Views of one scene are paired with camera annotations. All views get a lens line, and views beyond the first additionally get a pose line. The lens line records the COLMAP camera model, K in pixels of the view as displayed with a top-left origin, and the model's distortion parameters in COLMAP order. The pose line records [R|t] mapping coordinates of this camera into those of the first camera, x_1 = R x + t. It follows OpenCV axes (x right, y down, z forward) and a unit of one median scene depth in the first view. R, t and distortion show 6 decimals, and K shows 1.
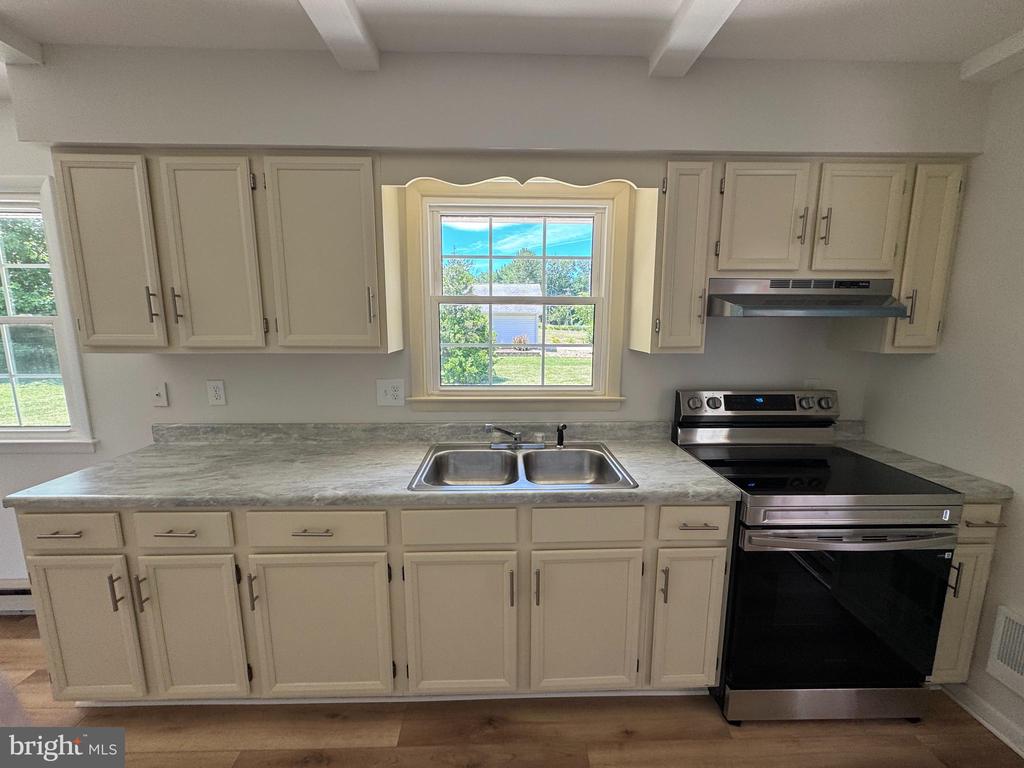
lens RADIAL K [[408.6, 0, 512.0], [0, 408.6, 384.0], [0, 0, 1]] dist [0.000406, 0.000198]
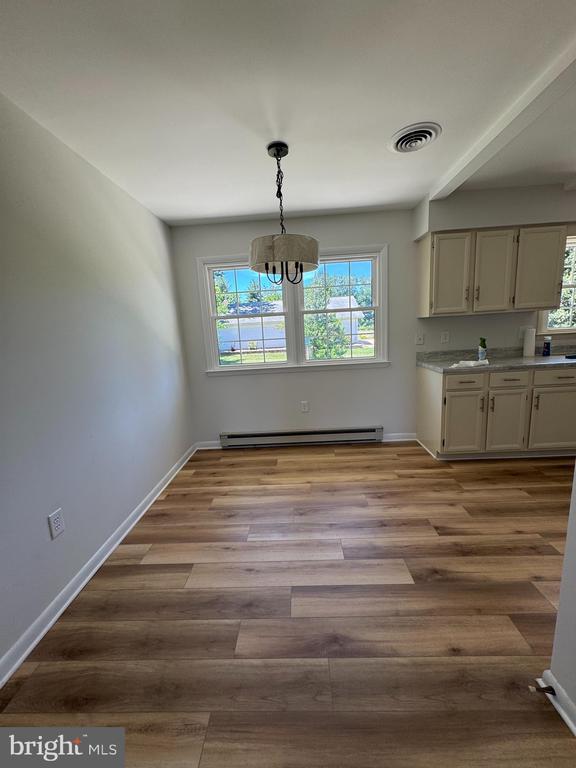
lens RADIAL K [[306.5, 0, 288.0], [0, 306.5, 384.0], [0, 0, 1]] dist [0.000406, 0.000198]
pose [[0.996241, -0.050463, -0.070415, -1.803075], [0.052314, 0.998325, 0.024690, 0.233936], [0.069051, -0.028281, 0.997212, -0.890093]]
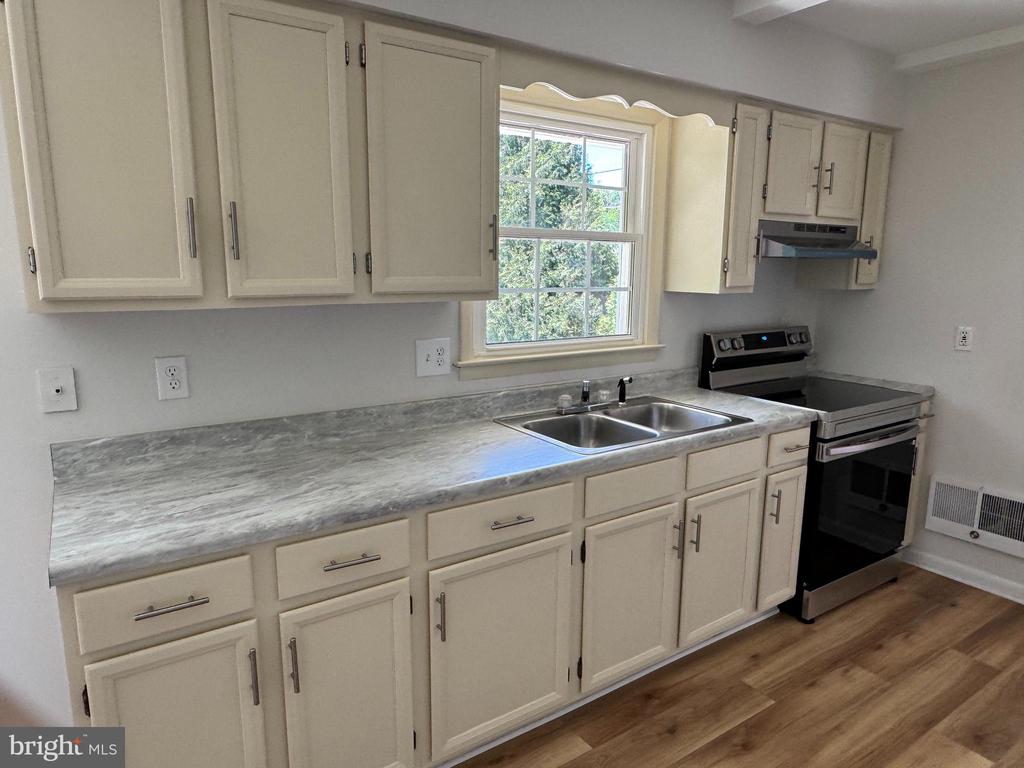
lens RADIAL K [[651.4, 0, 512.0], [0, 651.4, 384.0], [0, 0, 1]] dist [0.003689, 0.002693]
pose [[0.844566, -0.092913, 0.527328, -0.989875], [0.076642, 0.995666, 0.052683, 0.022533], [-0.529938, -0.004079, 0.848027, -0.077718]]
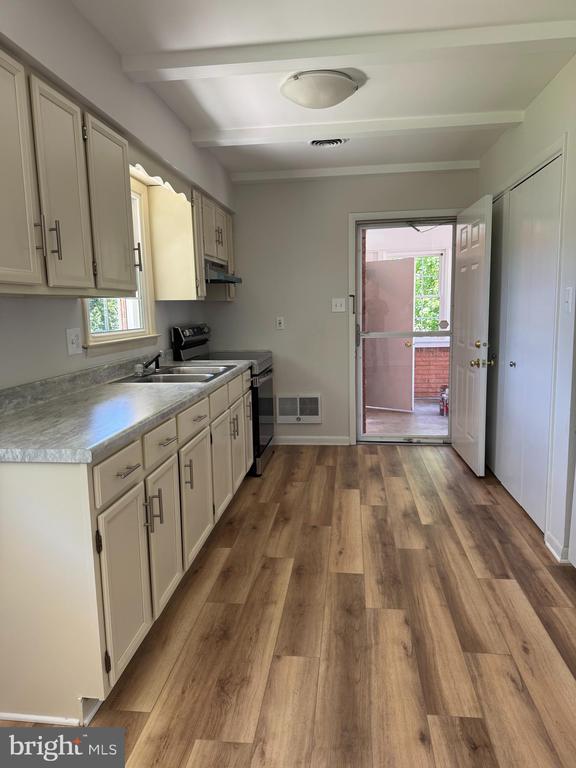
lens RADIAL K [[541.6, 0, 288.0], [0, 541.6, 384.0], [0, 0, 1]] dist [0.154644, -0.001565]
pose [[0.139312, -0.146667, 0.979327, -1.997499], [0.174949, 0.977059, 0.121441, 0.061813], [-0.974672, 0.154414, 0.161776, 0.330485]]
